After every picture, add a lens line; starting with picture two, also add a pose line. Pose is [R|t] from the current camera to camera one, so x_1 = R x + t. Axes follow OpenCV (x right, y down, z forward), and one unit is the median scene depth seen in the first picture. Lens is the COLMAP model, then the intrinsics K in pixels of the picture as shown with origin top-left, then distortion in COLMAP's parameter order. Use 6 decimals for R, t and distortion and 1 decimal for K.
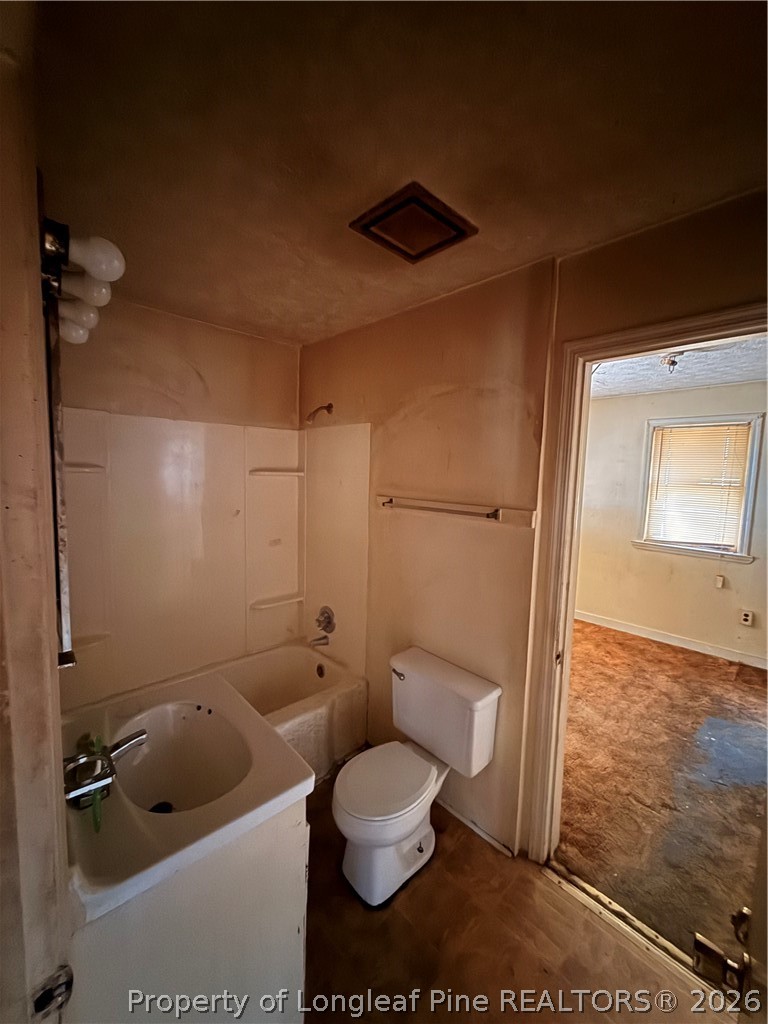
lens RADIAL K [[407.7, 0, 386.9], [0, 407.7, 508.0], [0, 0, 1]] dist [-0.002184, -0.000284]
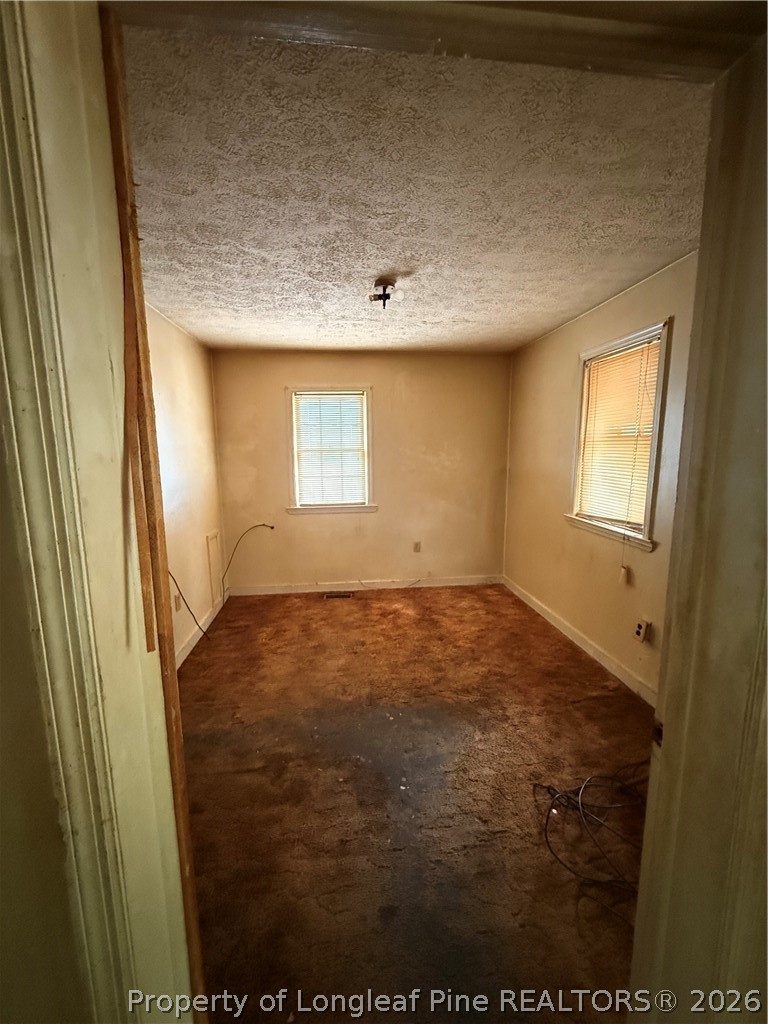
lens RADIAL K [[407.7, 0, 385.6], [0, 407.7, 511.8], [0, 0, 1]] dist [-0.002184, -0.000284]
pose [[0.793784, 0.058302, -0.605399, 0.949783], [-0.022956, 0.997558, 0.065969, 0.038112], [0.607766, -0.038467, 0.793184, 0.213141]]
